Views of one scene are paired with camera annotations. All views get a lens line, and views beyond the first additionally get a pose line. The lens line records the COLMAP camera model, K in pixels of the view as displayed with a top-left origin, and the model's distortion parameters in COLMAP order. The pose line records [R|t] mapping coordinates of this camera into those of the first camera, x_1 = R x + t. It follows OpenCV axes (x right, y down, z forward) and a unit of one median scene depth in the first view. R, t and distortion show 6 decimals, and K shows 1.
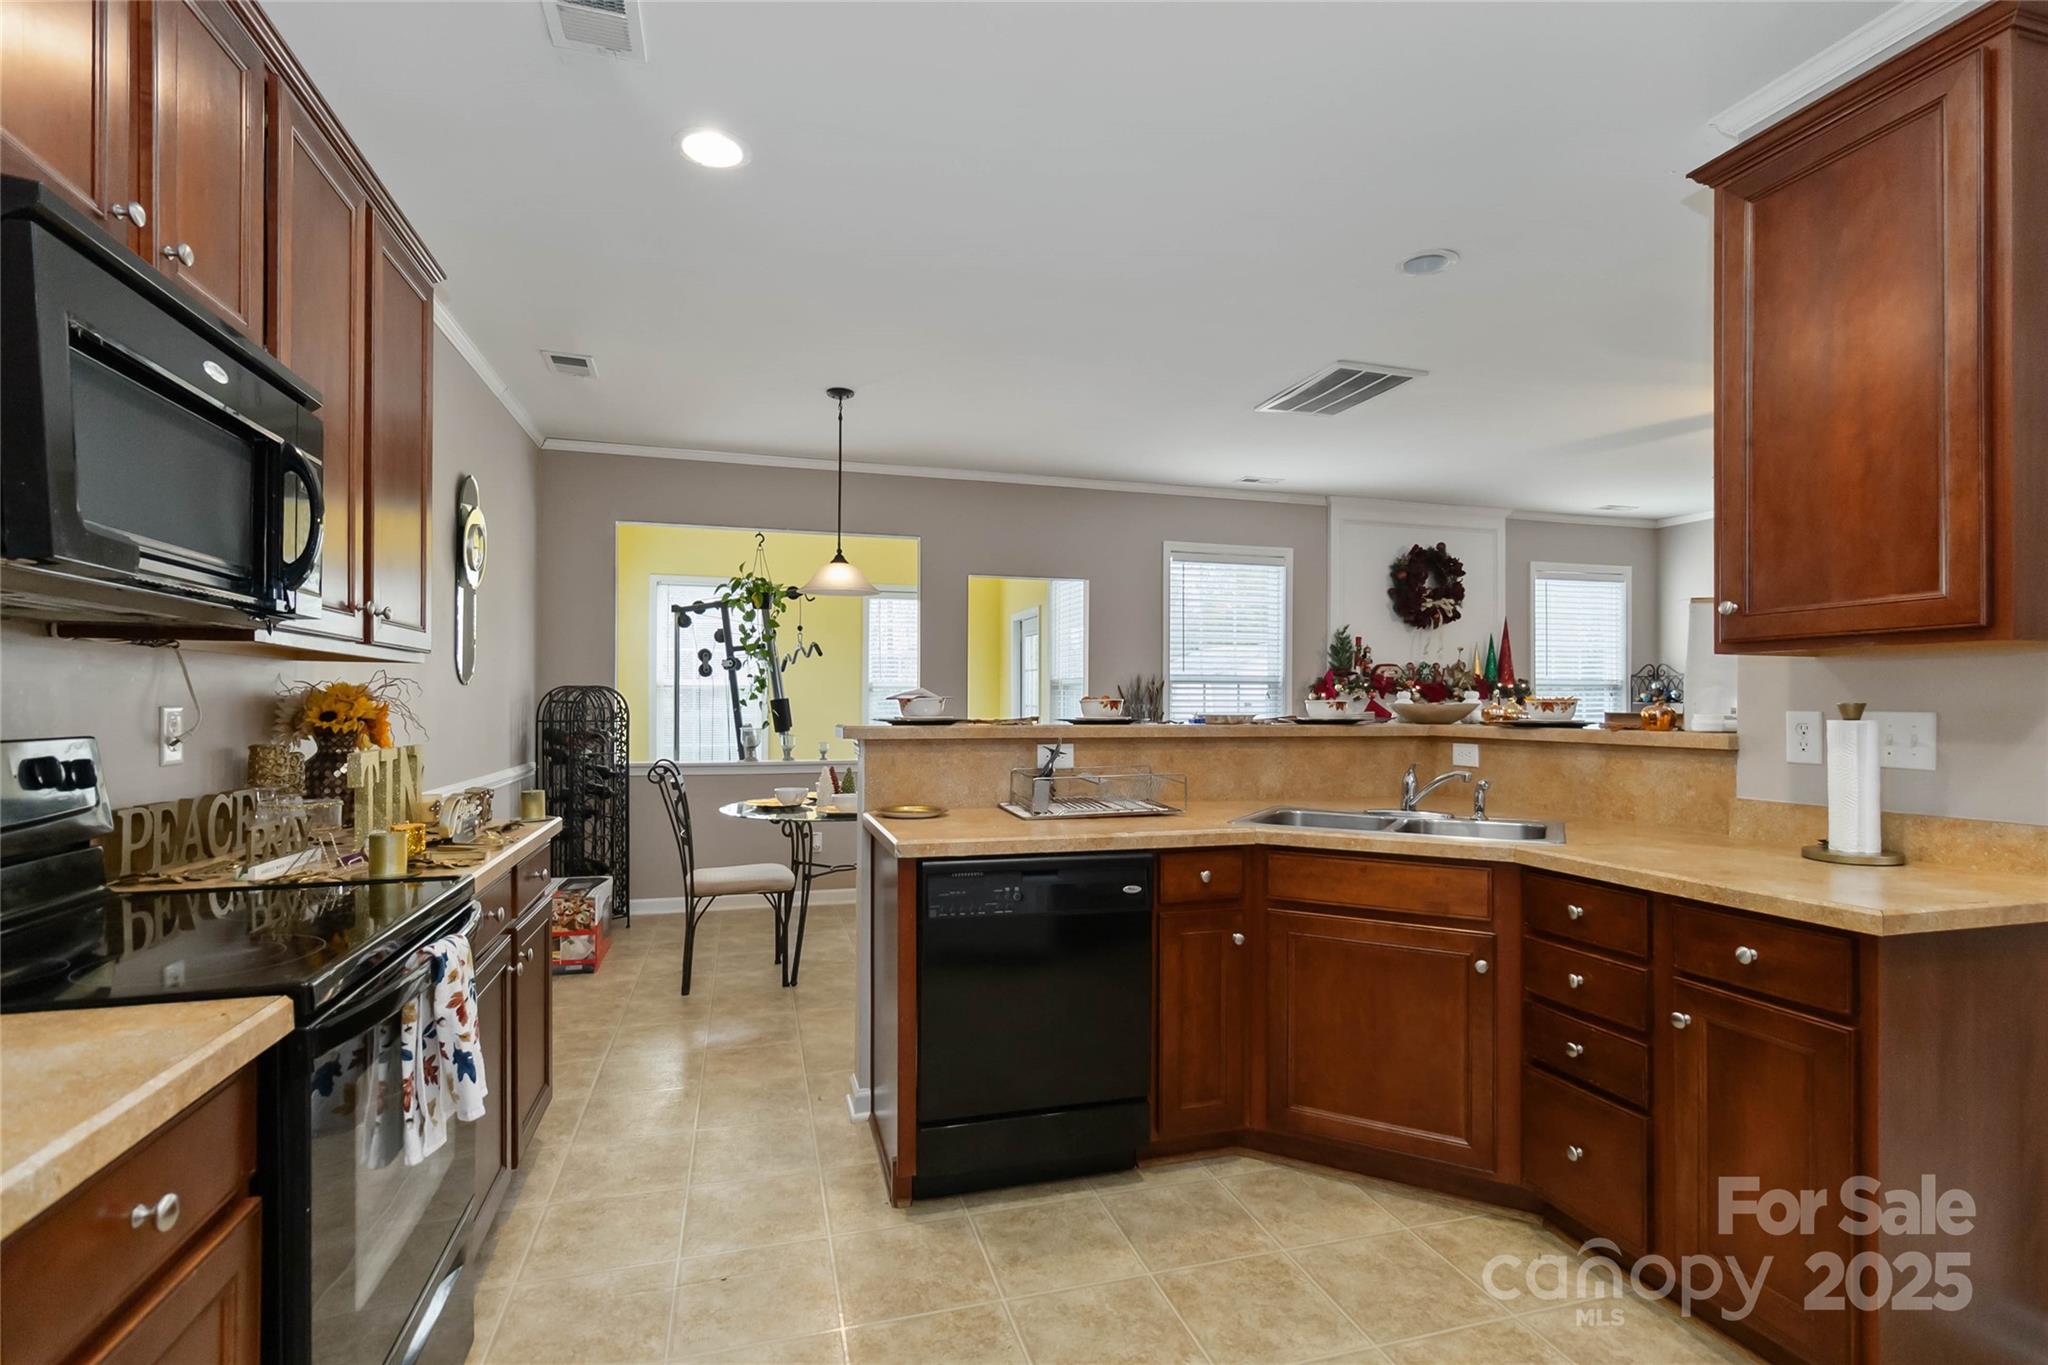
lens RADIAL K [[985.0, 0, 998.5], [0, 985.0, 694.3], [0, 0, 1]] dist [0.000198, -0.000176]
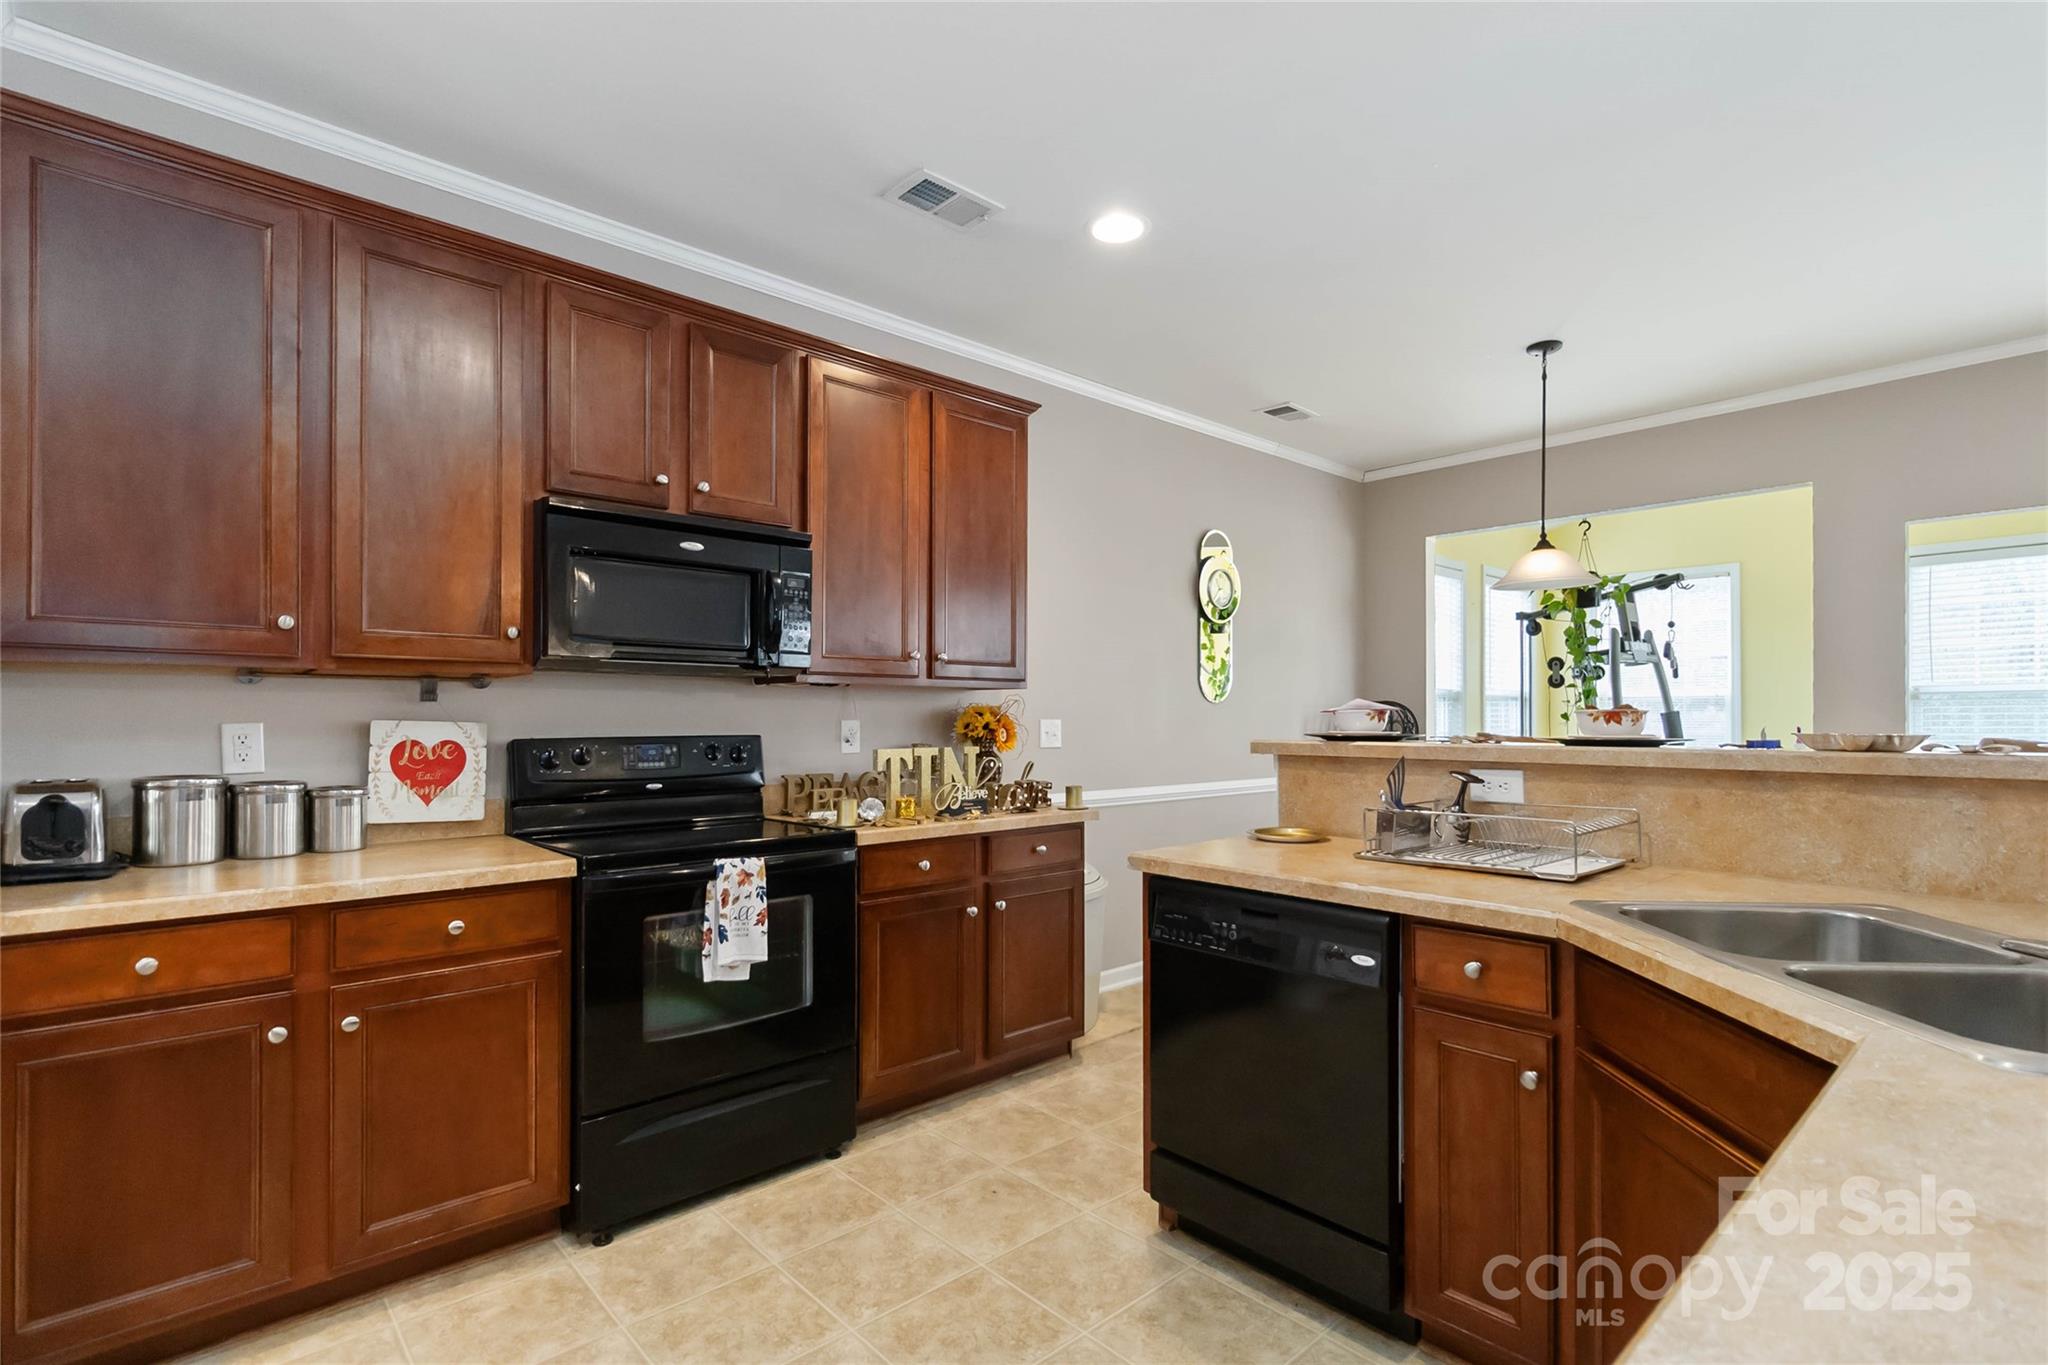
lens RADIAL K [[963.6, 0, 1030.6], [0, 963.6, 704.6], [0, 0, 1]] dist [-0.000358, -0.000432]
pose [[0.438099, -0.015420, -0.898794, 0.572966], [0.010379, 0.999873, -0.012096, 0.006237], [0.898867, -0.004029, 0.438204, 0.367884]]
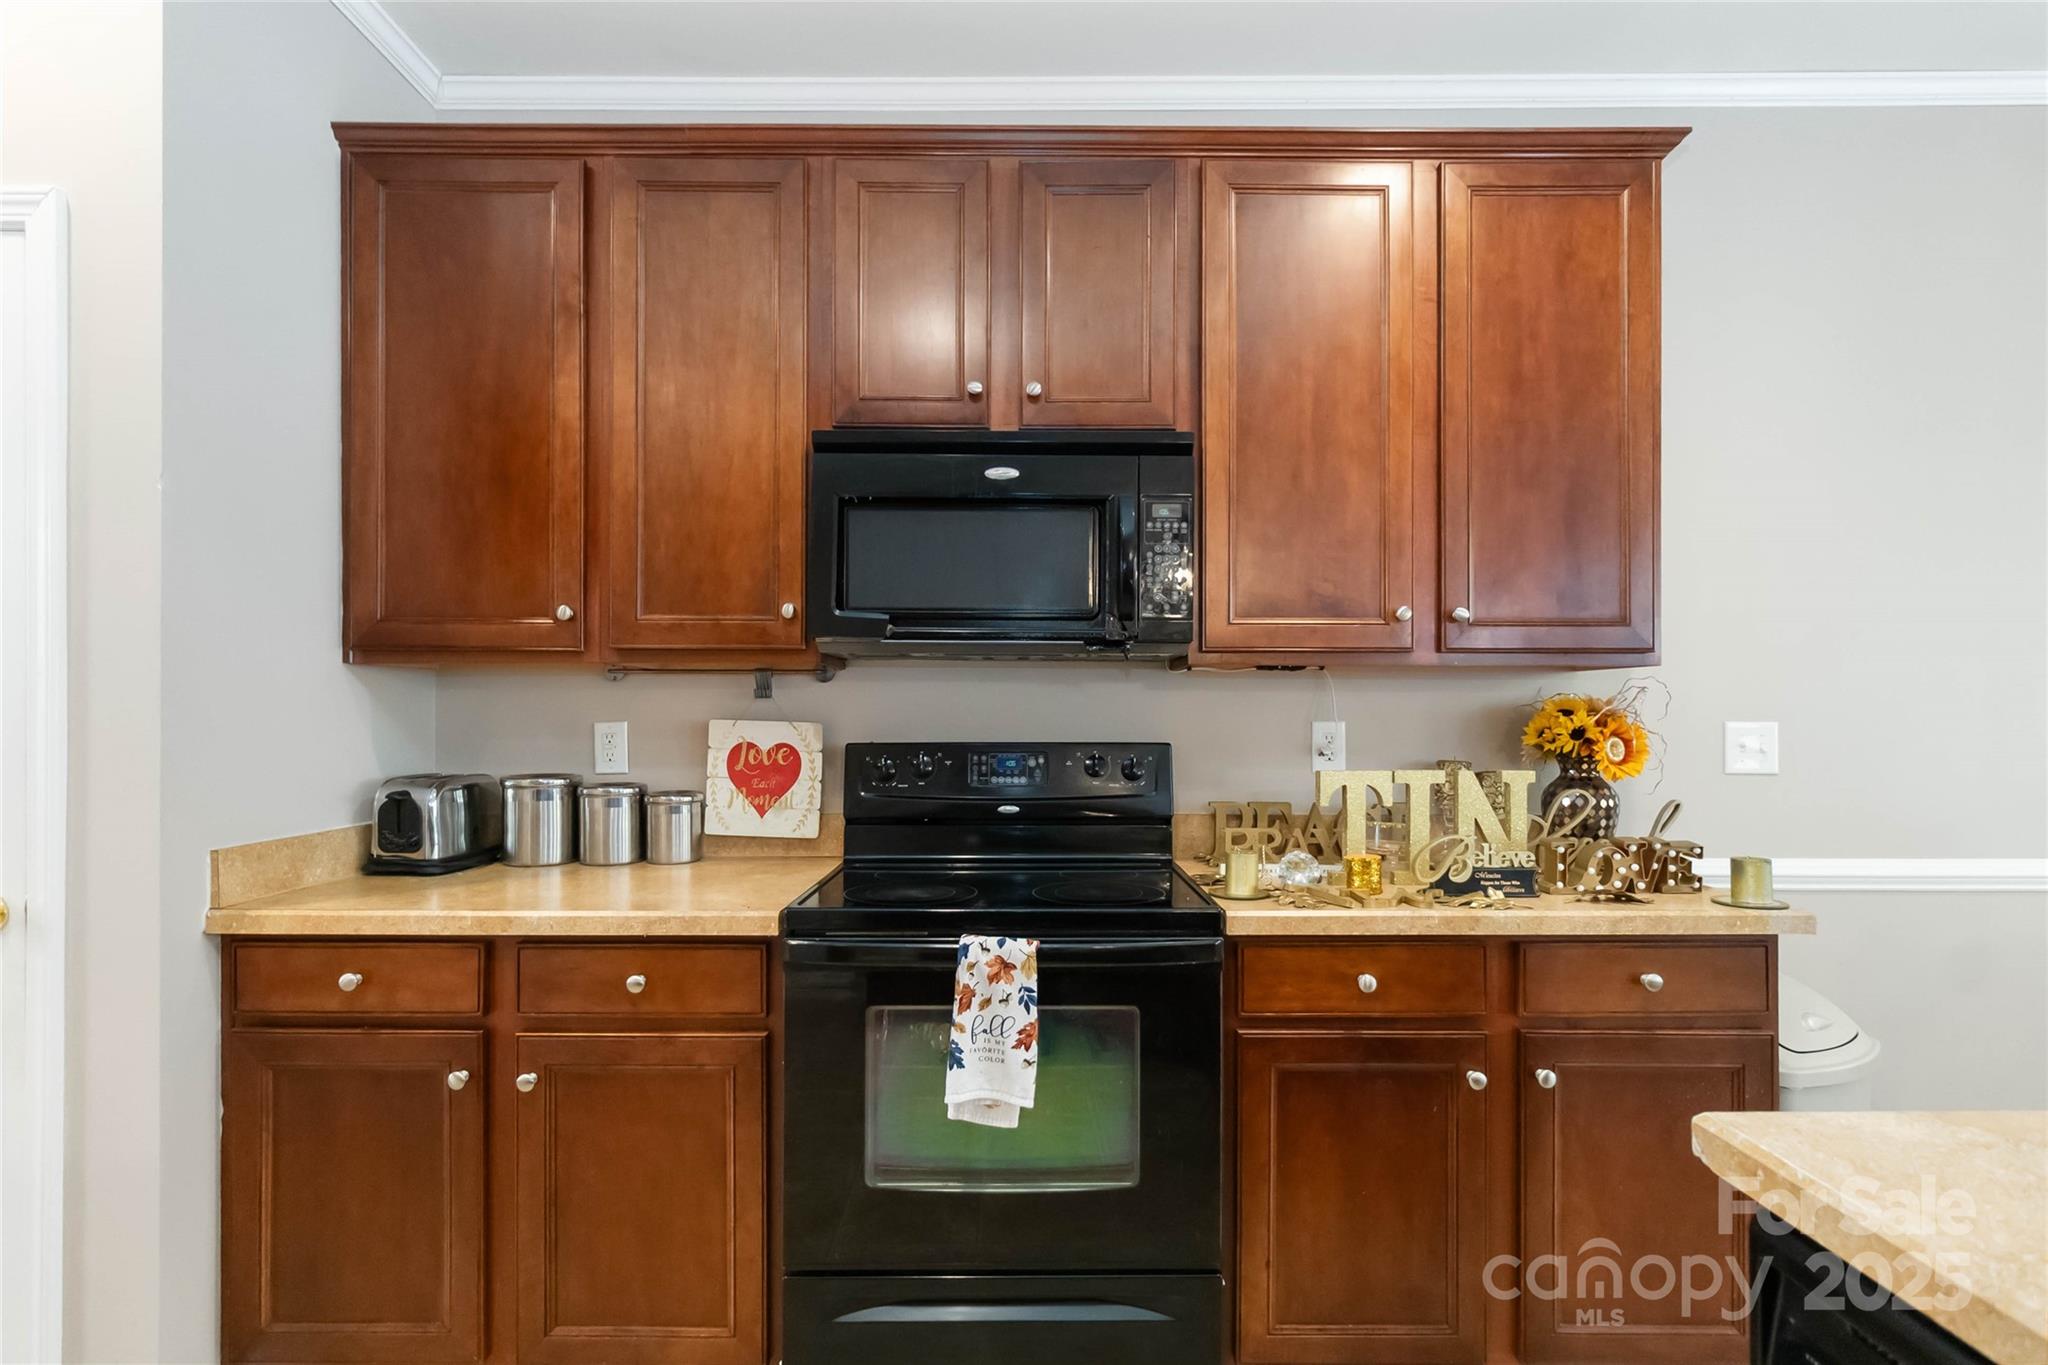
lens RADIAL K [[963.6, 0, 1030.6], [0, 963.6, 704.6], [0, 0, 1]] dist [-0.000358, -0.000432]
pose [[-0.282135, -0.013552, -0.959279, 0.228604], [0.006425, 0.999851, -0.016015, 0.005798], [0.959353, -0.010682, -0.282006, 0.669568]]
